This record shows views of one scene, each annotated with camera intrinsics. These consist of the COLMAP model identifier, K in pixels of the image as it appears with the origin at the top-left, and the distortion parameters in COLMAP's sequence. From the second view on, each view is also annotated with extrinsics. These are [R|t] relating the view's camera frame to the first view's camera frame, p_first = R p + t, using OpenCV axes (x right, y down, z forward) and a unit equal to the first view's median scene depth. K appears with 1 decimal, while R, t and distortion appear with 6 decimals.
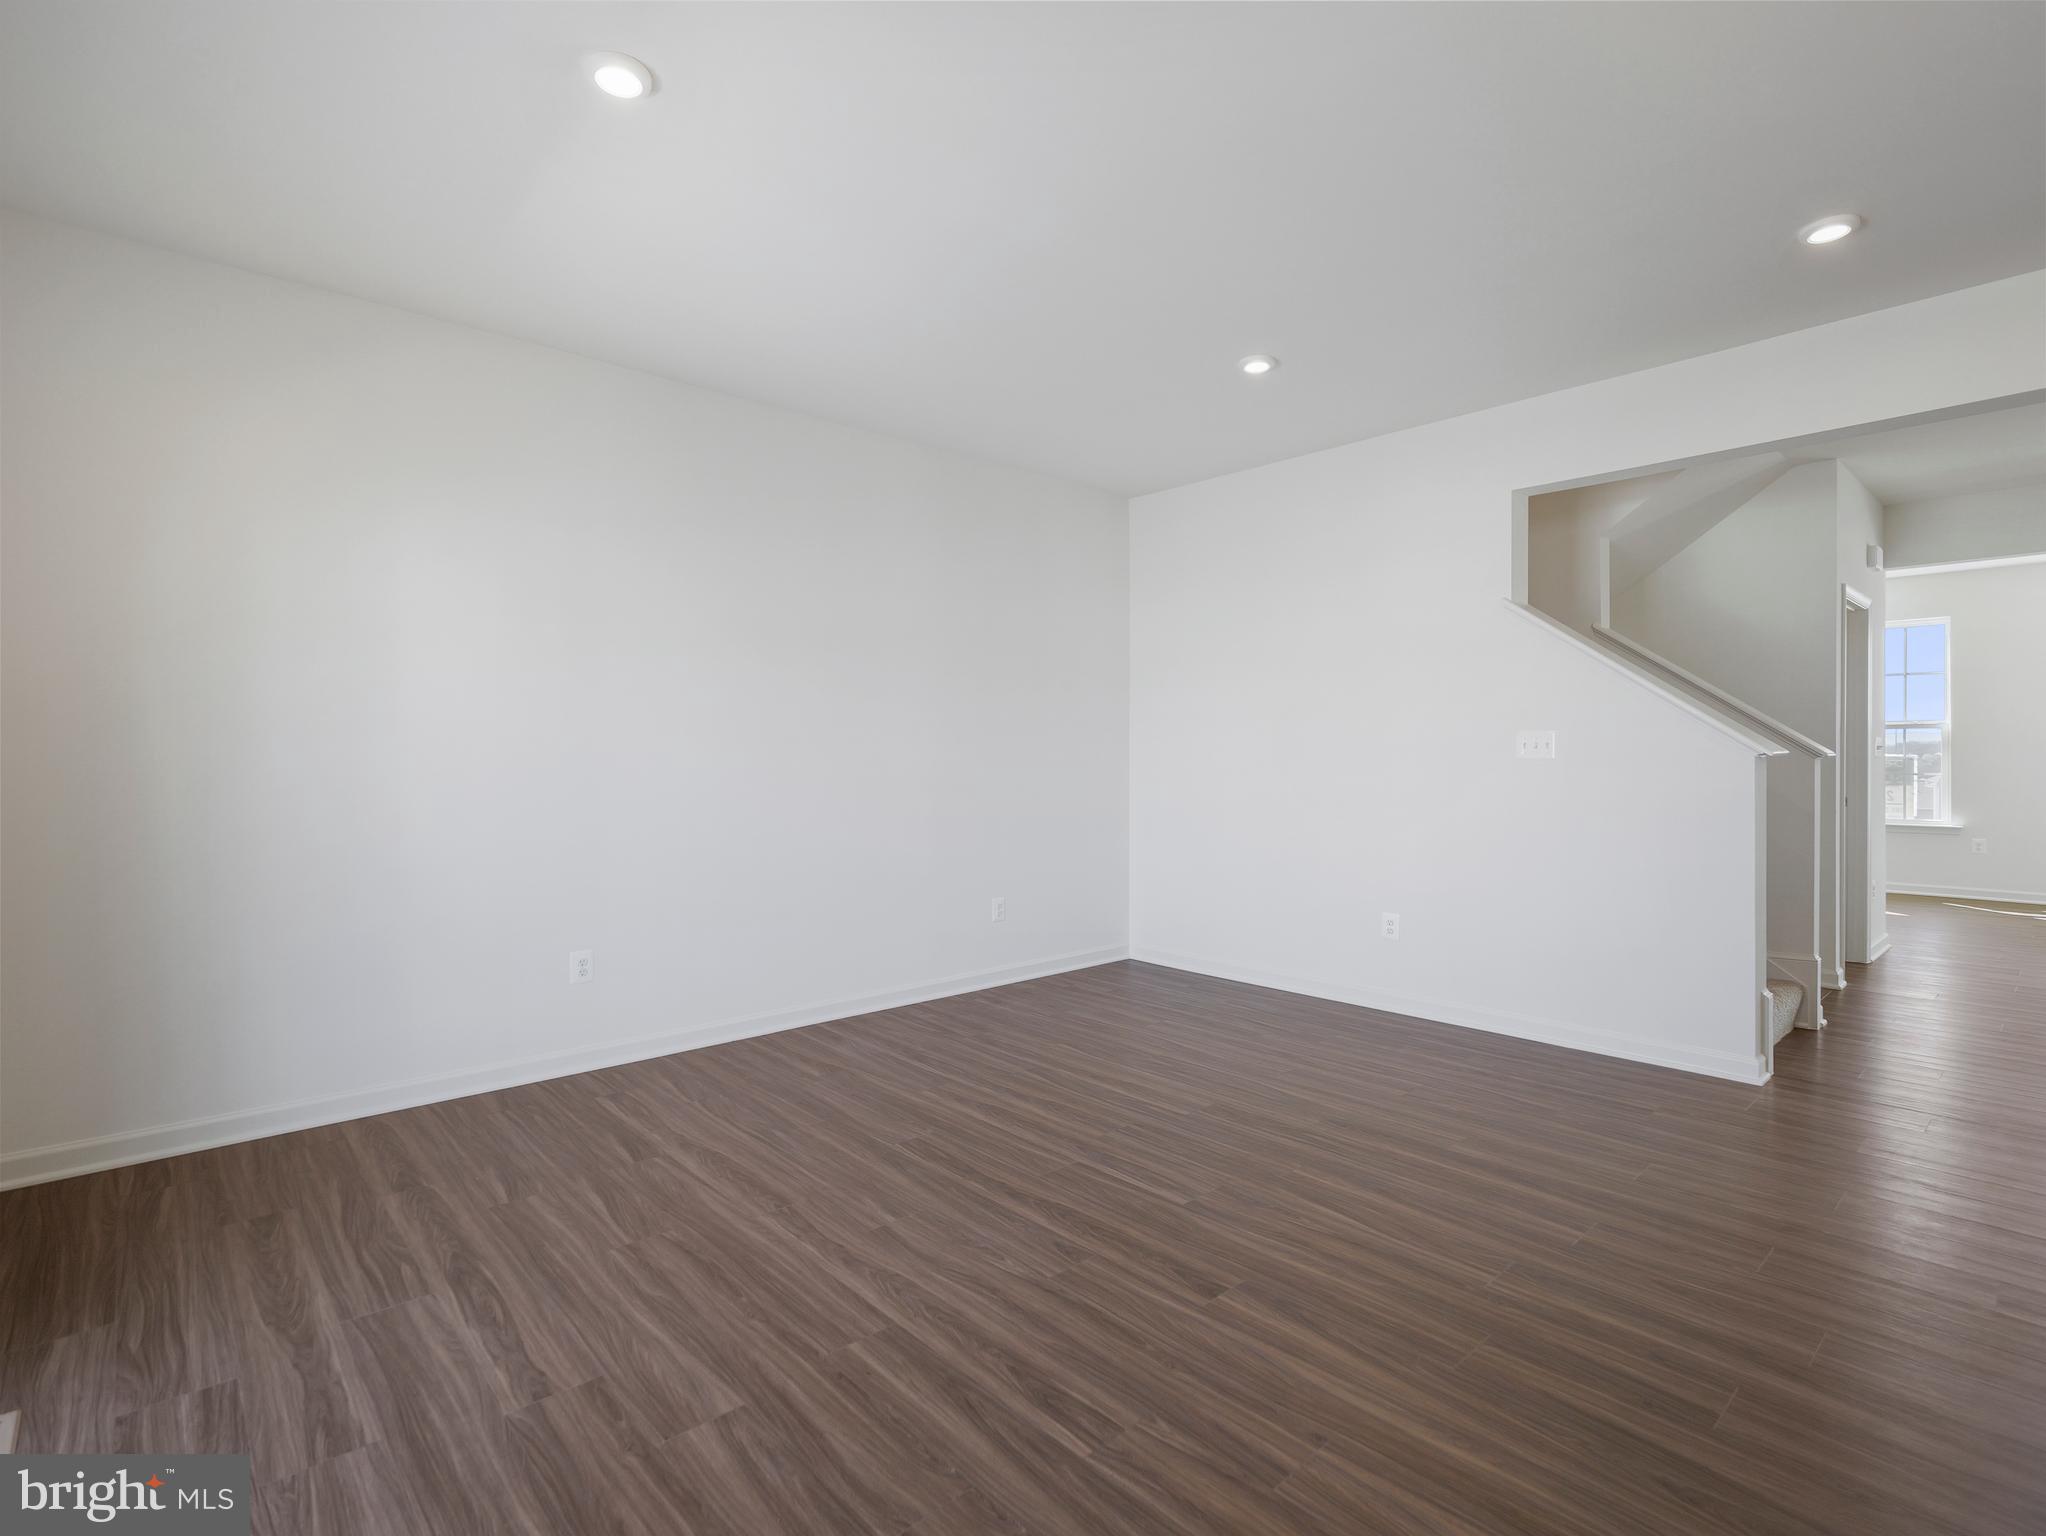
lens RADIAL K [[995.6, 0, 1028.8], [0, 995.6, 759.6], [0, 0, 1]] dist [-0.003131, -0.000475]
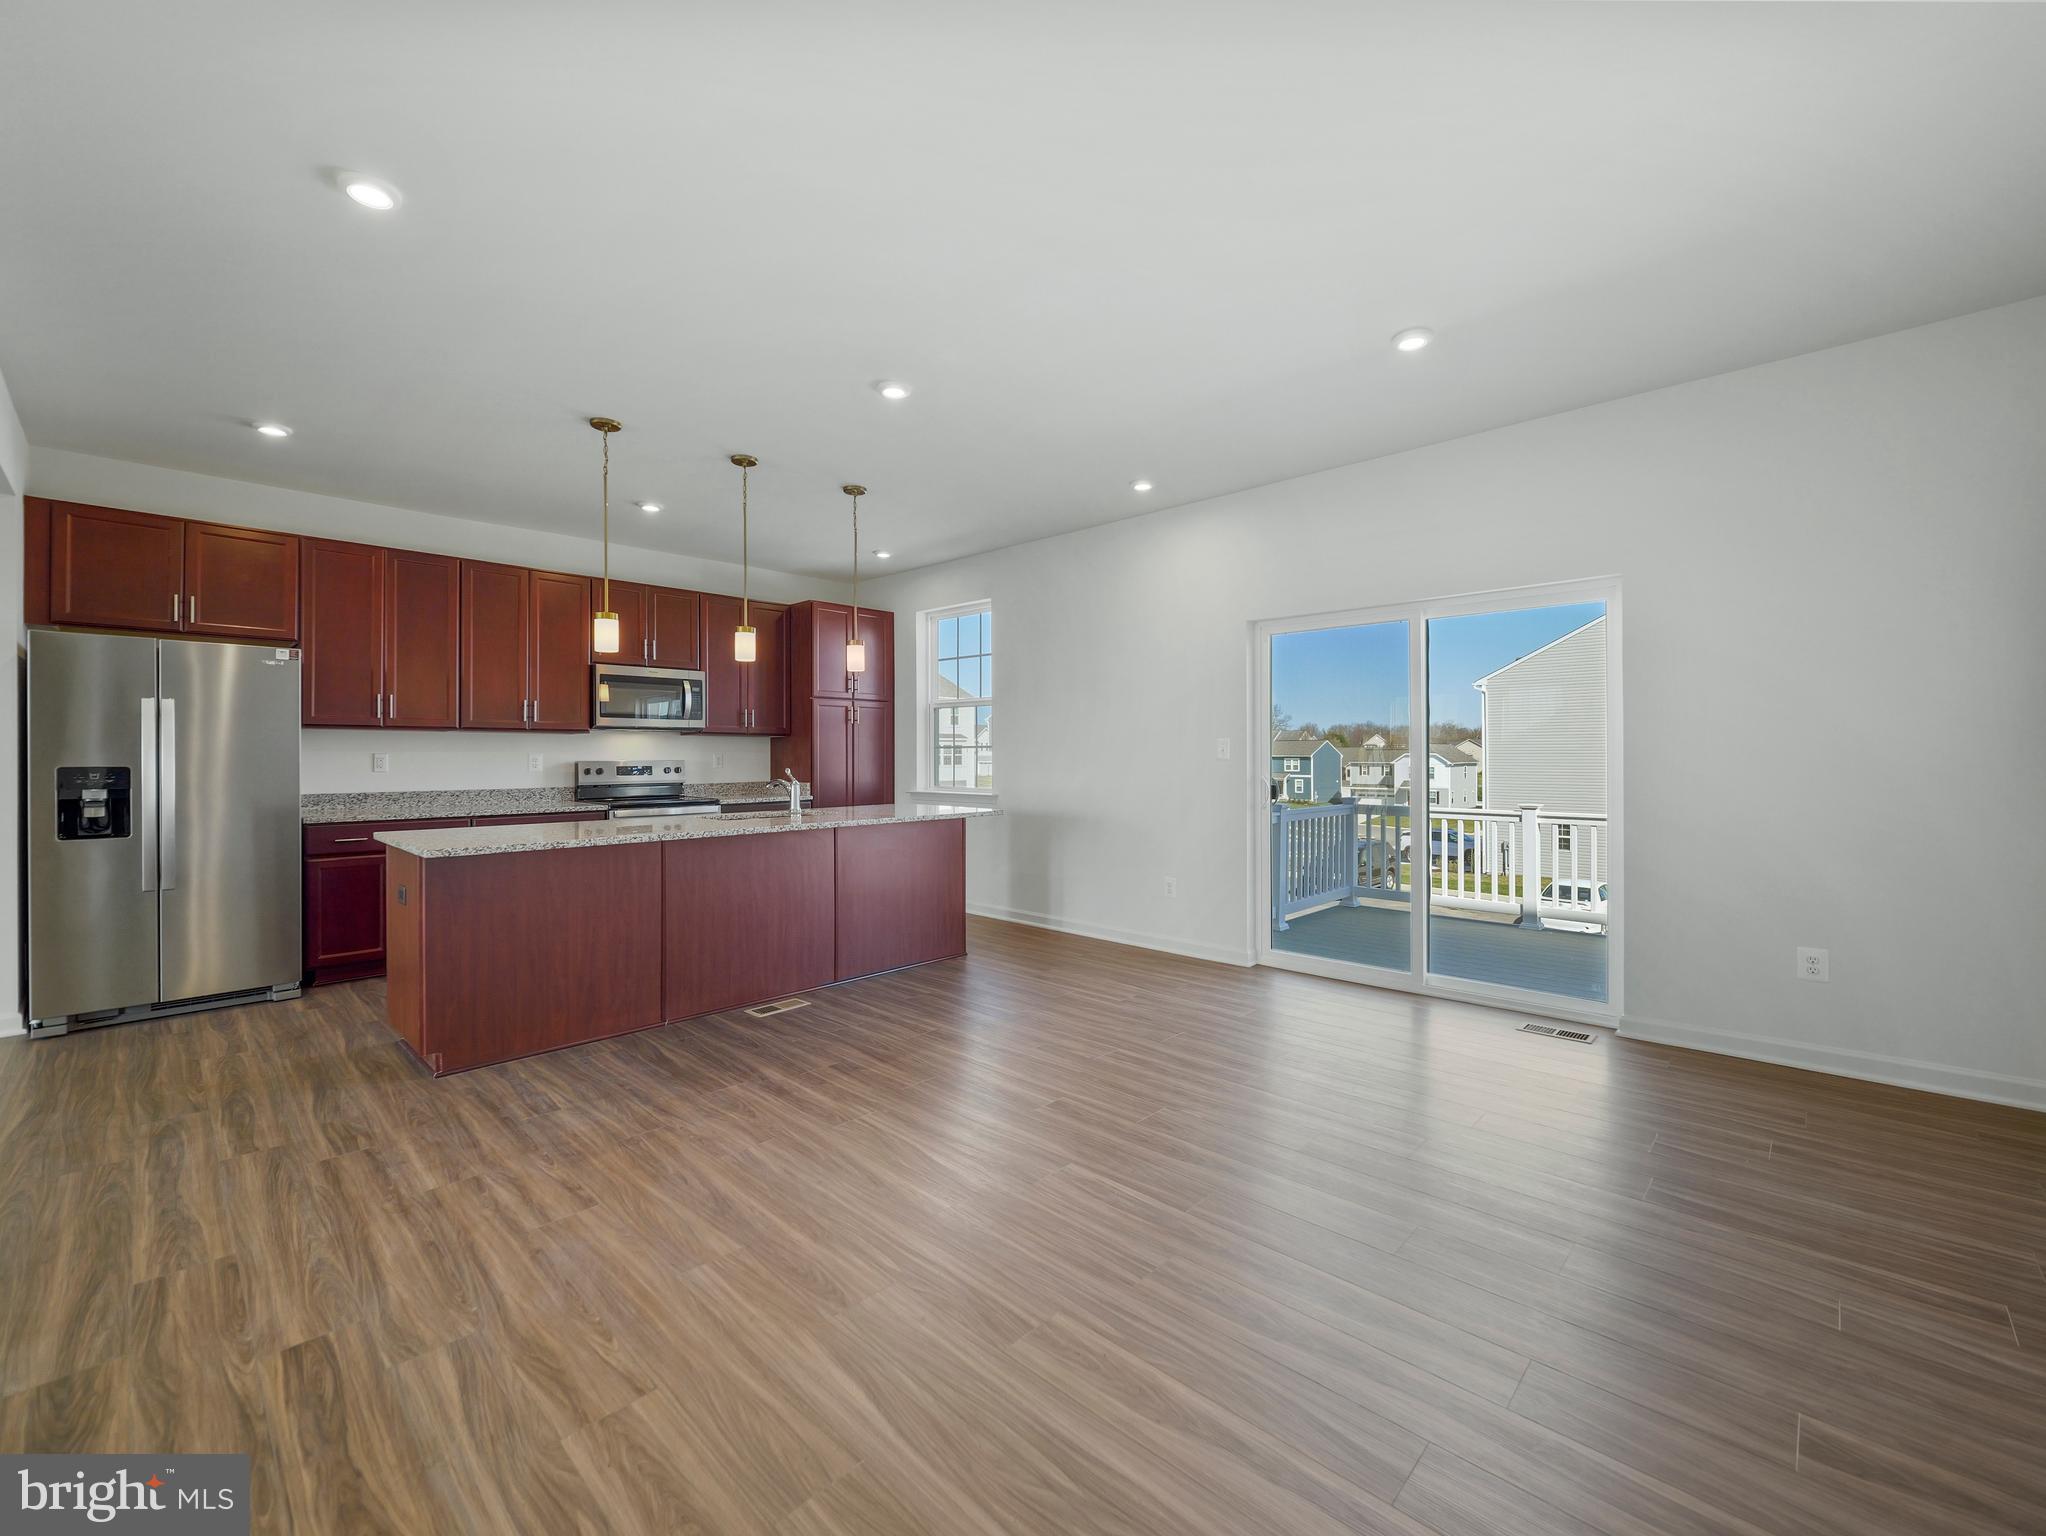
lens RADIAL K [[846.8, 0, 1017.4], [0, 846.8, 758.6], [0, 0, 1]] dist [-0.000210, -0.000403]
pose [[-0.998192, 0.005496, -0.059848, 0.320720], [0.004938, 0.999943, 0.009463, -0.013866], [0.059897, 0.009151, -0.998163, 2.307677]]
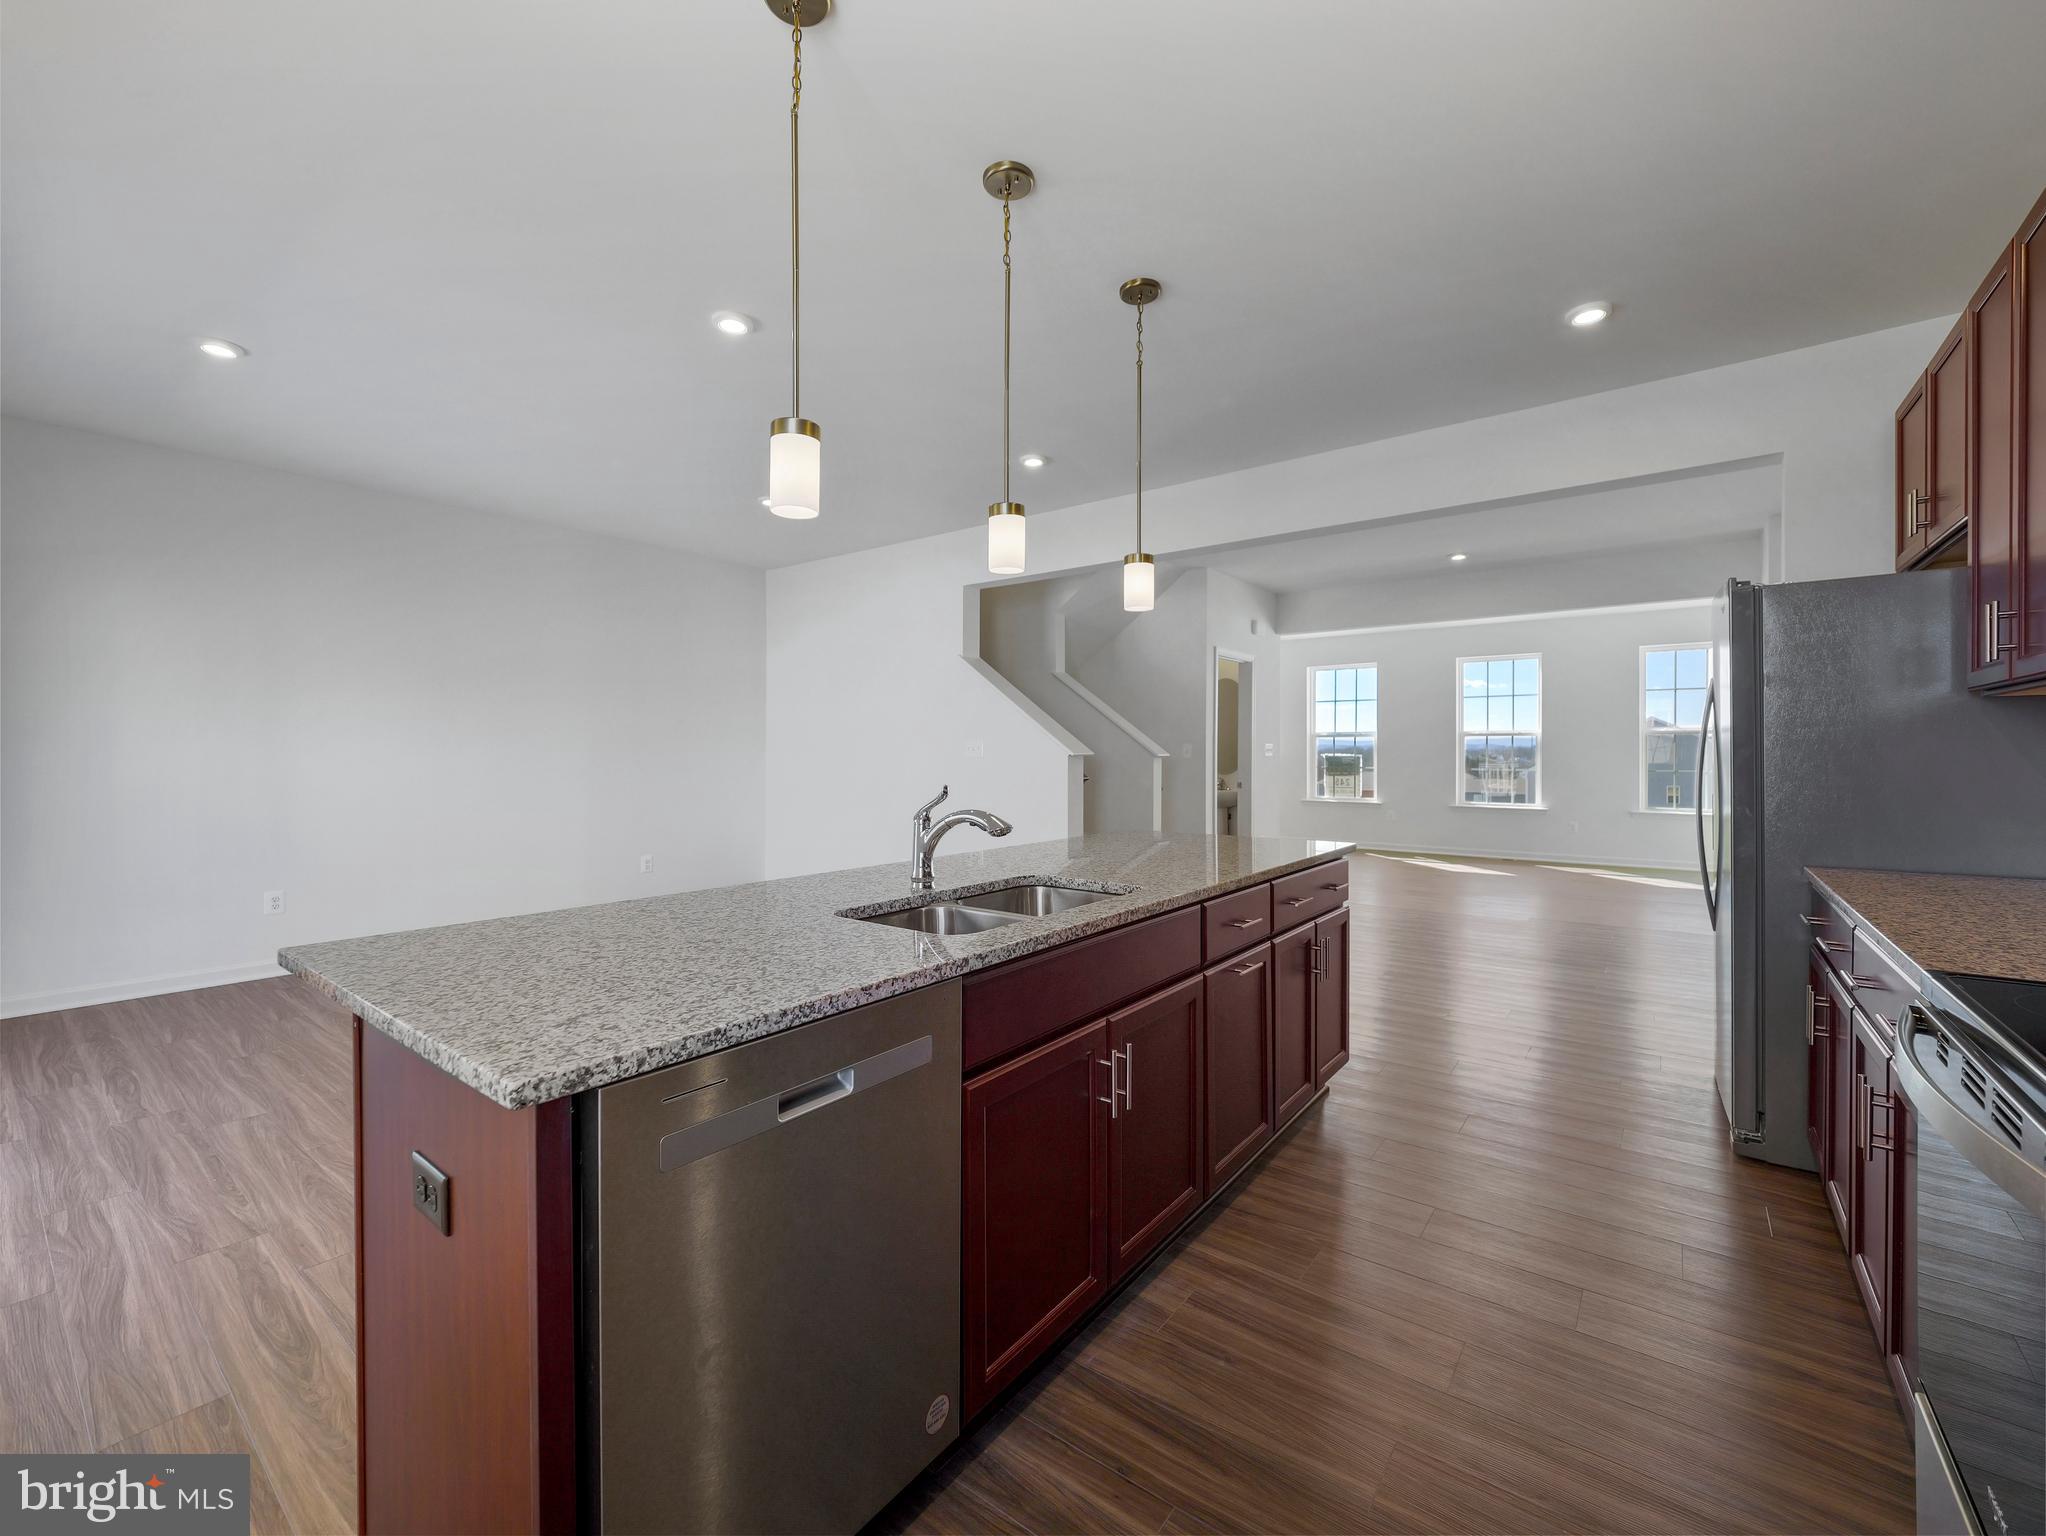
lens RADIAL K [[846.8, 0, 1017.4], [0, 846.8, 758.6], [0, 0, 1]] dist [-0.000210, -0.000403]
pose [[0.986209, 0.001363, 0.165500, 0.667626], [-0.001535, 0.999998, 0.000911, -0.000115], [-0.165498, -0.001153, 0.986209, -0.617763]]
